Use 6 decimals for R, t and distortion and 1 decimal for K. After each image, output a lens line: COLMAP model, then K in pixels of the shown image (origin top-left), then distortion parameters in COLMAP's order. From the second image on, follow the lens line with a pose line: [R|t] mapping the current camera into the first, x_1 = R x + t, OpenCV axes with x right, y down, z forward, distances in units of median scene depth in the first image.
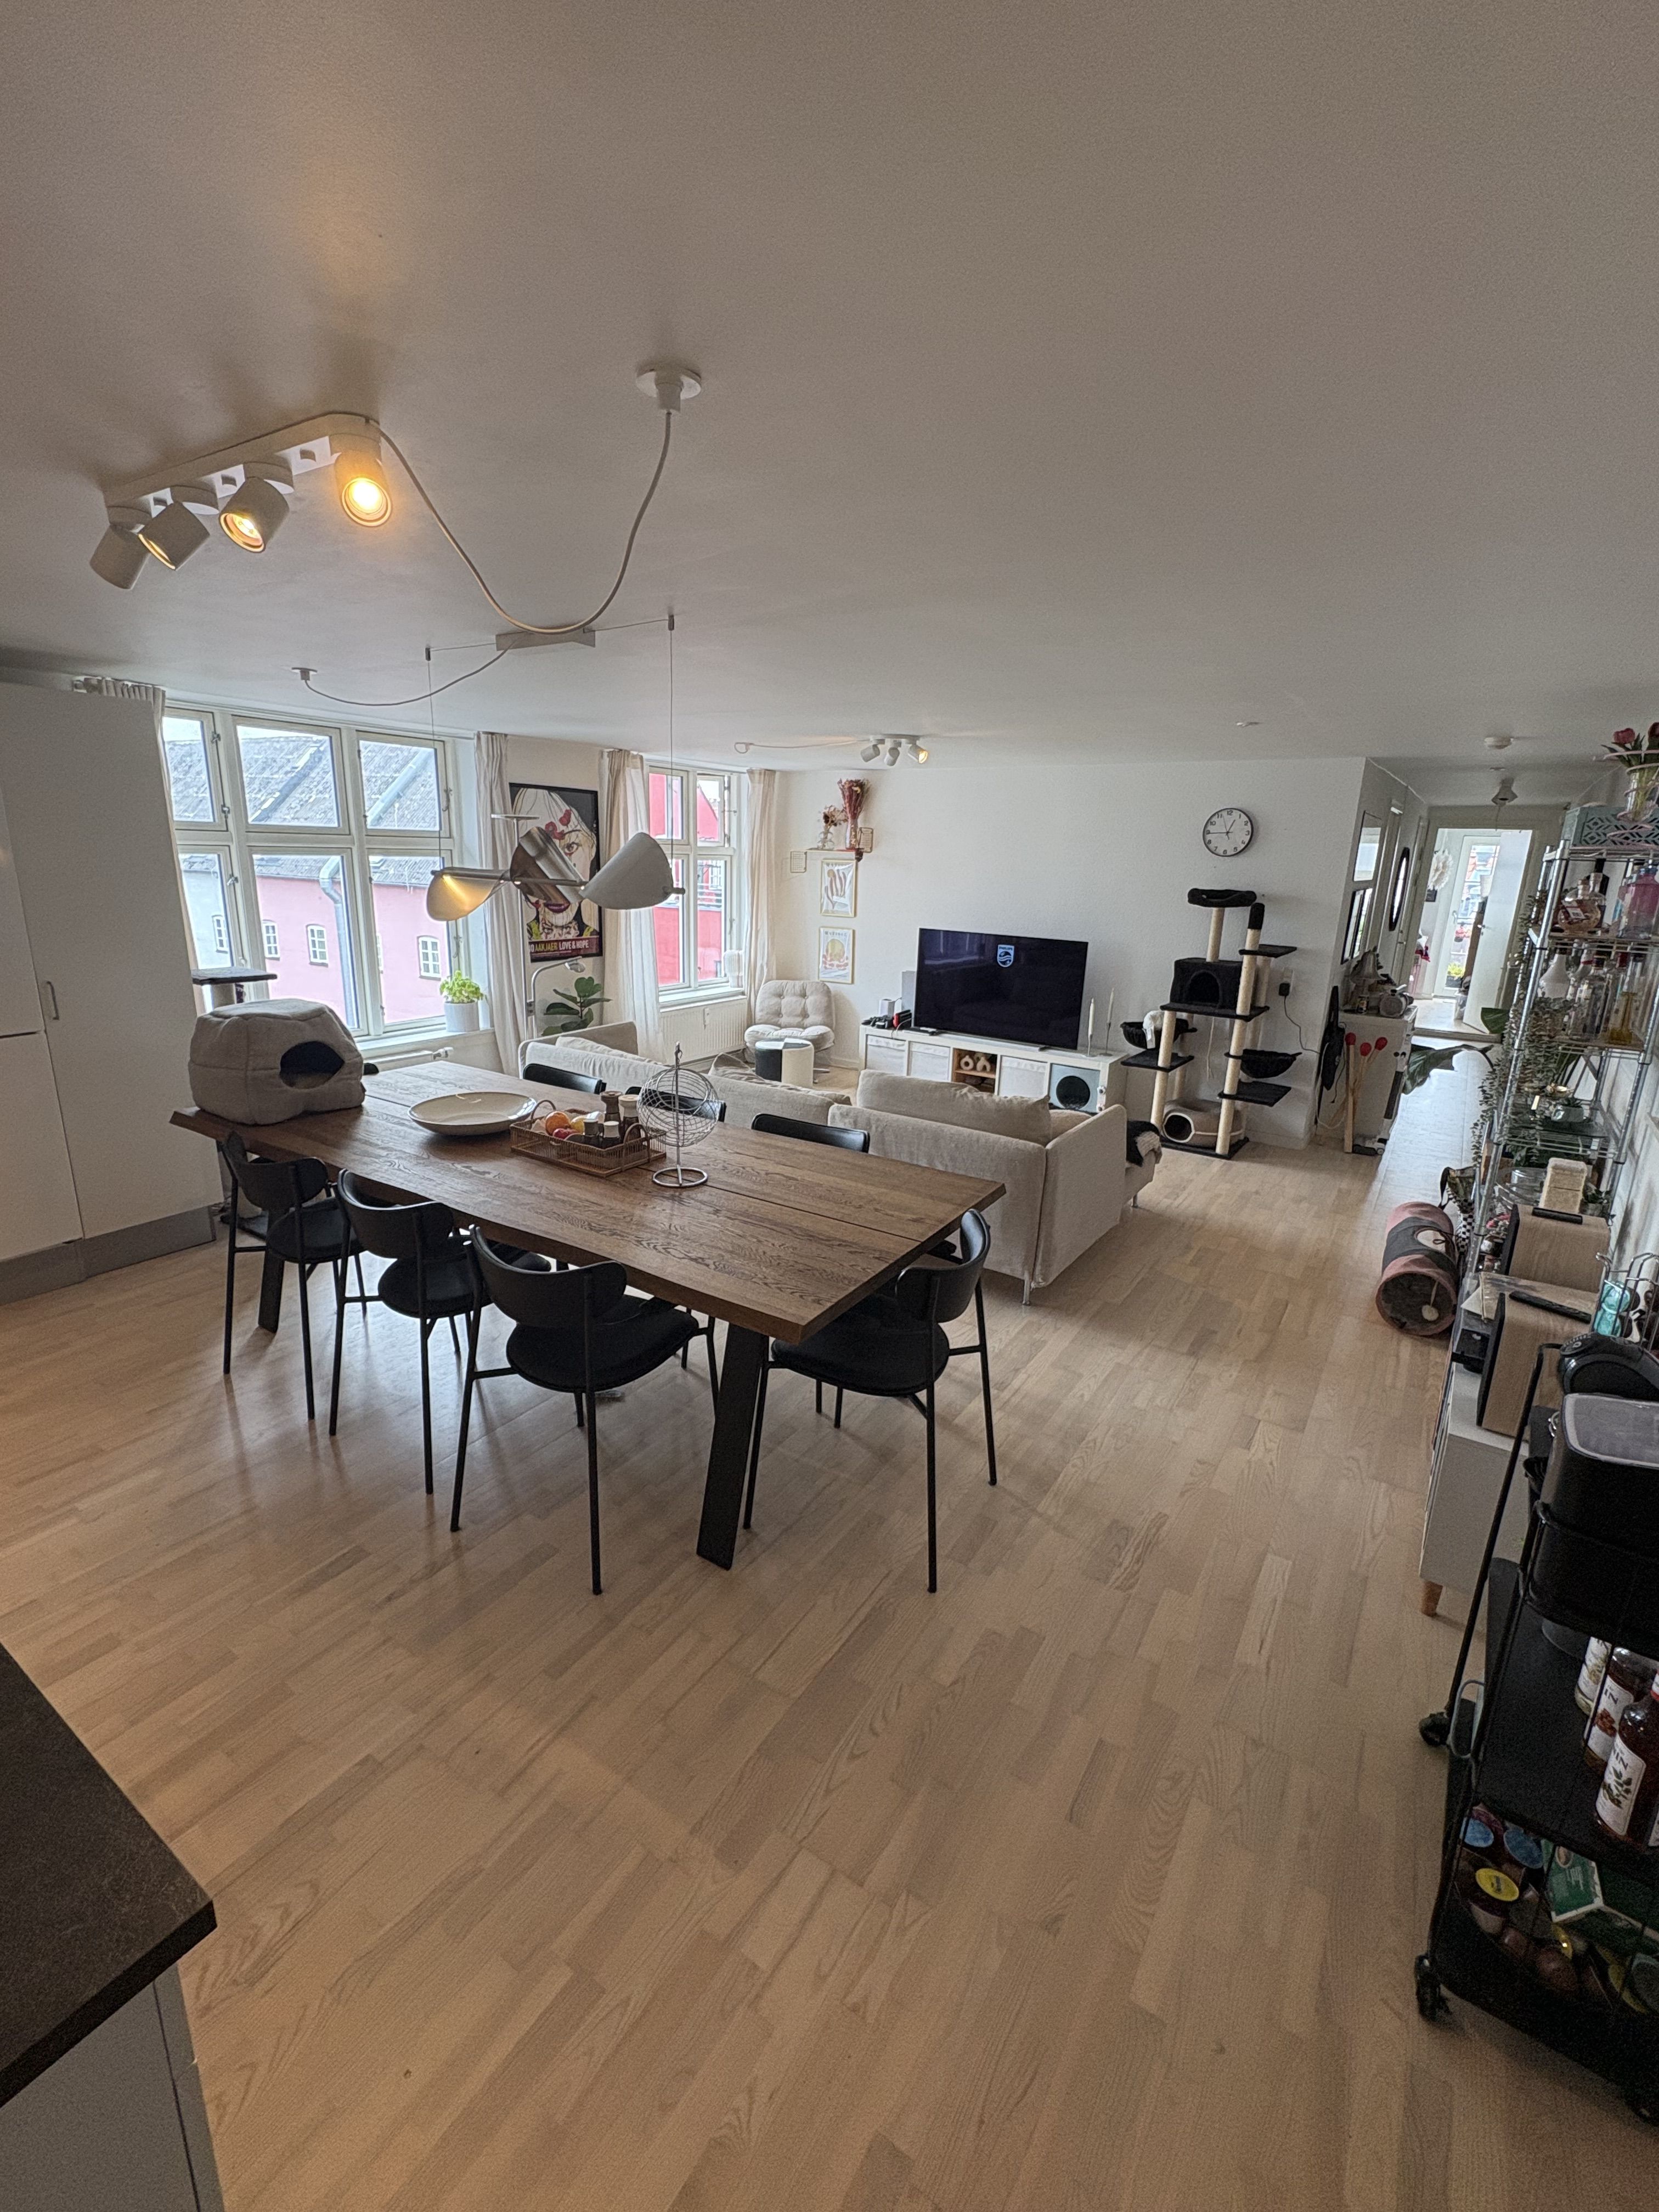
lens RADIAL K [[968.2, 0, 830.2], [0, 968.2, 1106.6], [0, 0, 1]] dist [-0.000155, 0.000324]
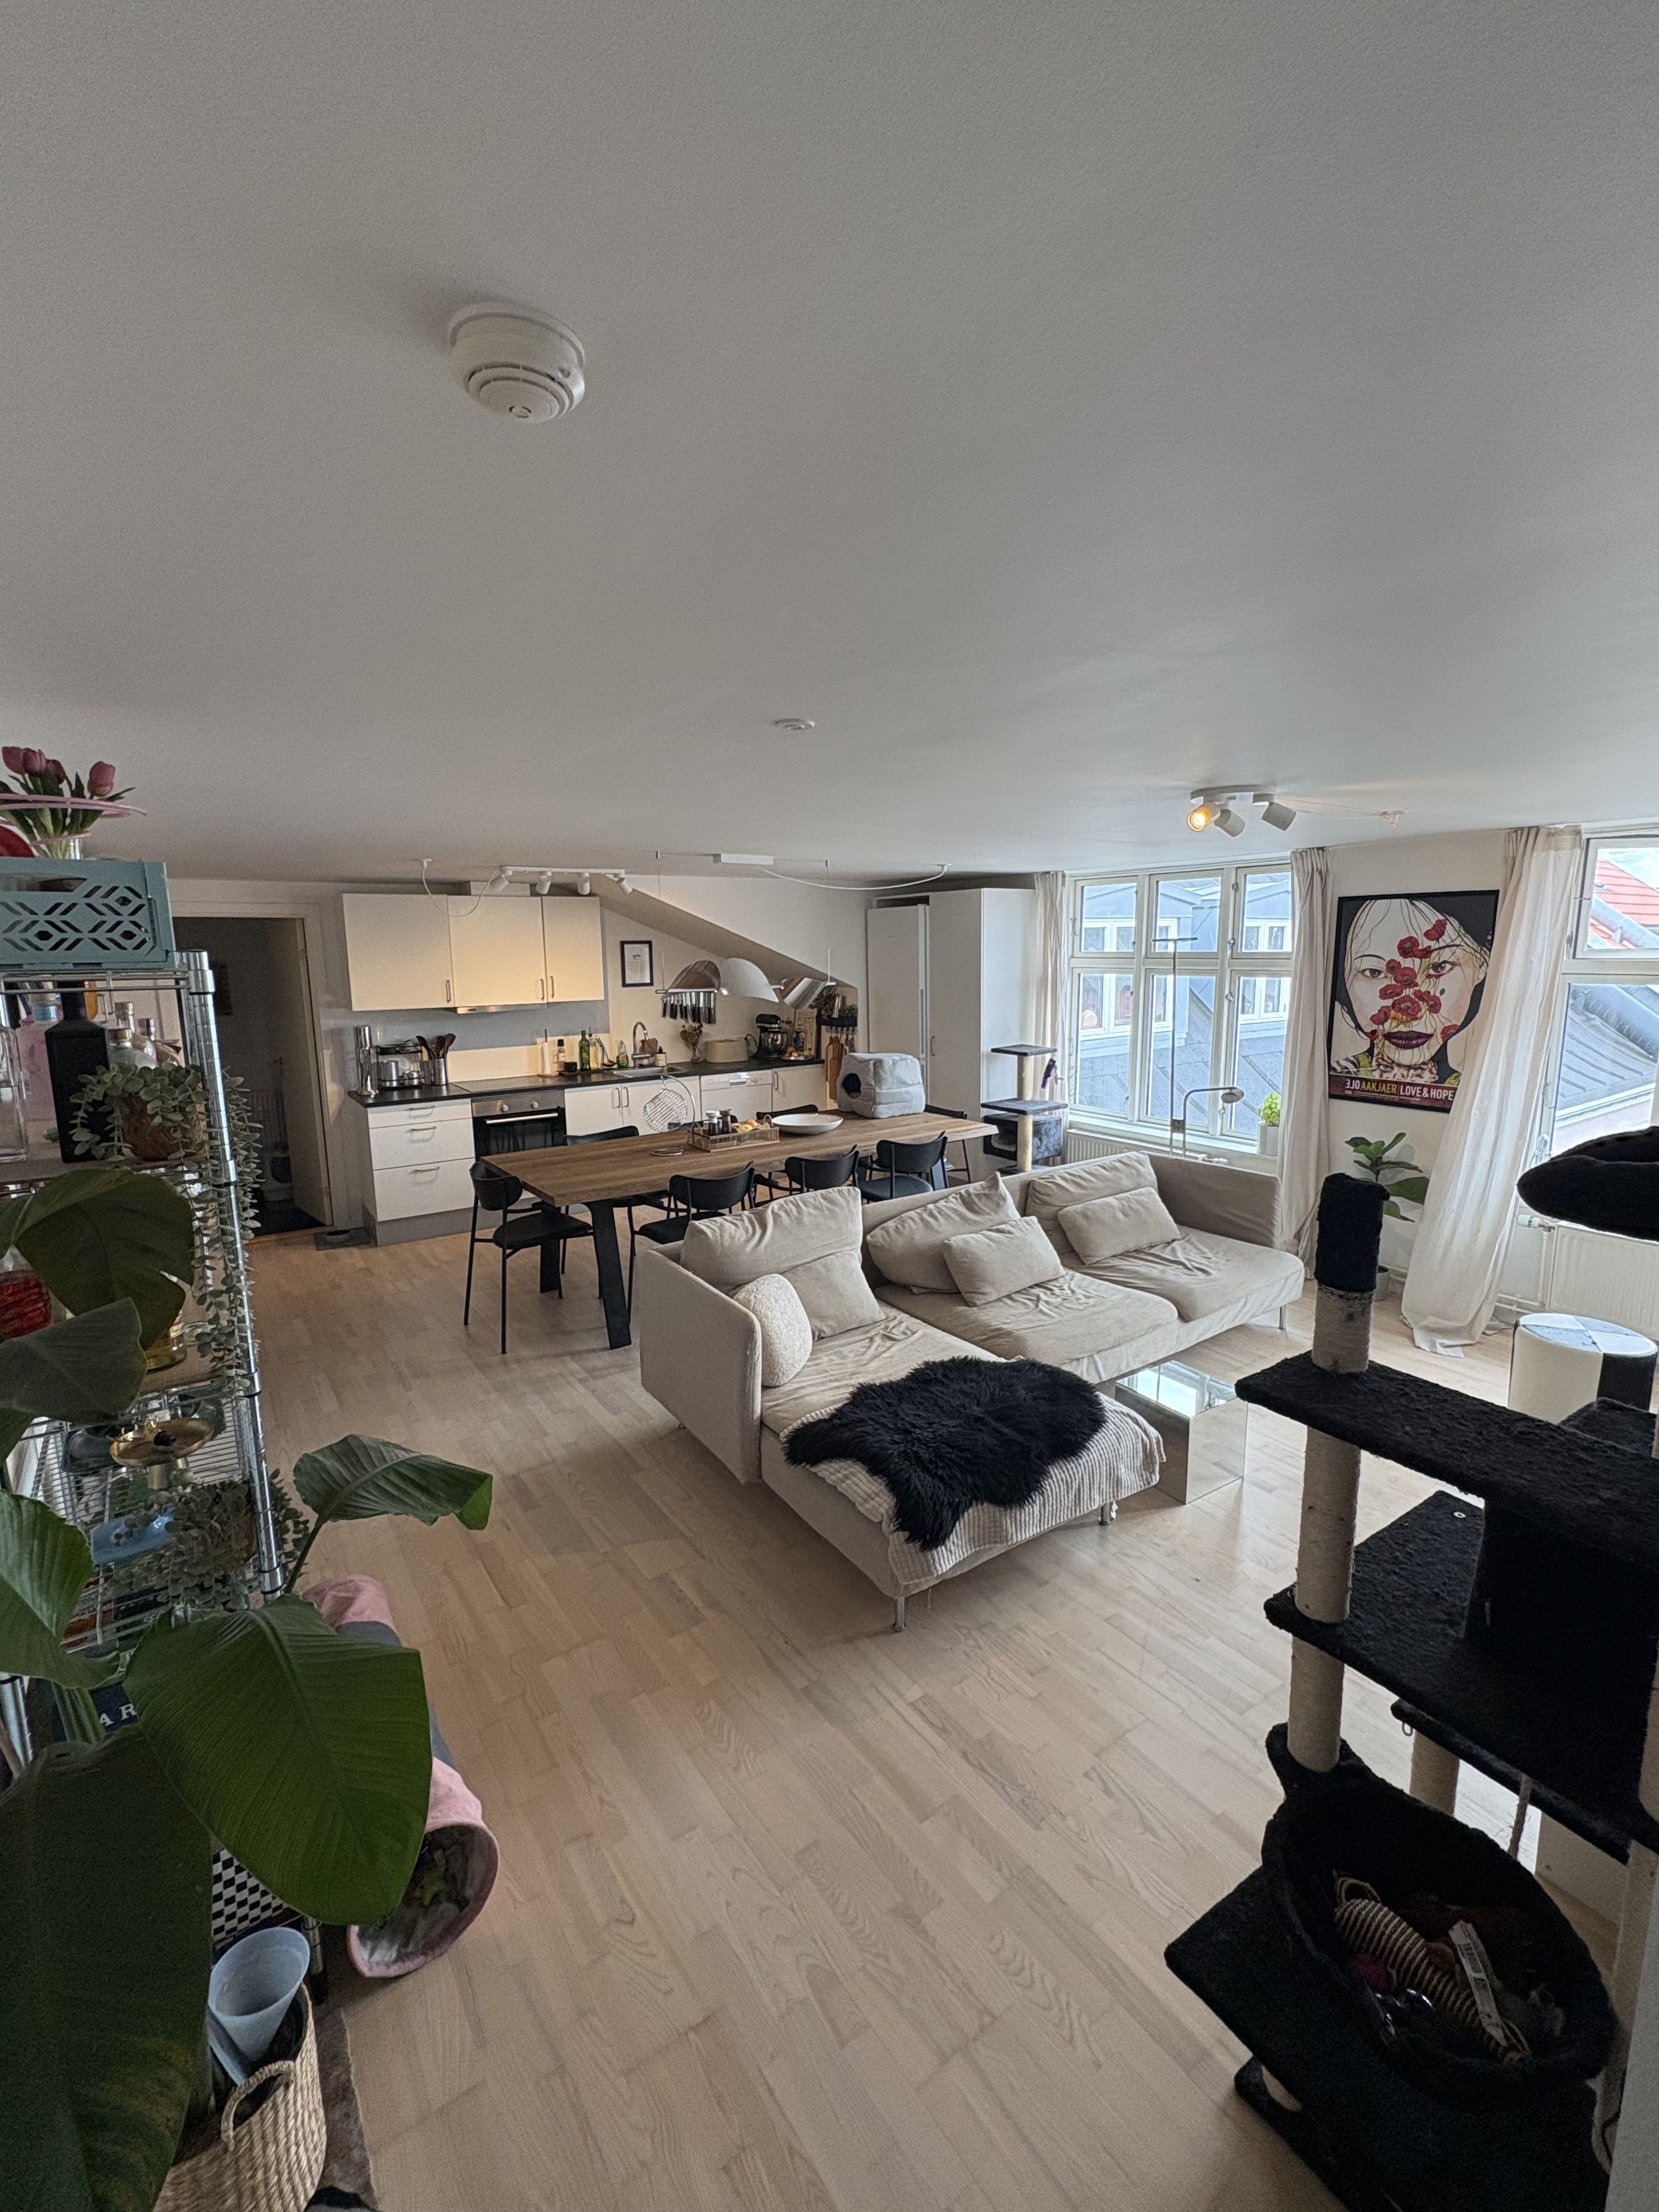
lens RADIAL K [[968.2, 0, 829.2], [0, 968.2, 1108.5], [0, 0, 1]] dist [-0.000155, 0.000324]
pose [[-0.376647, 0.127412, -0.917553, 0.646720], [-0.238374, 0.943811, 0.228908, -0.229491], [0.895162, 0.304938, -0.325112, 0.876468]]
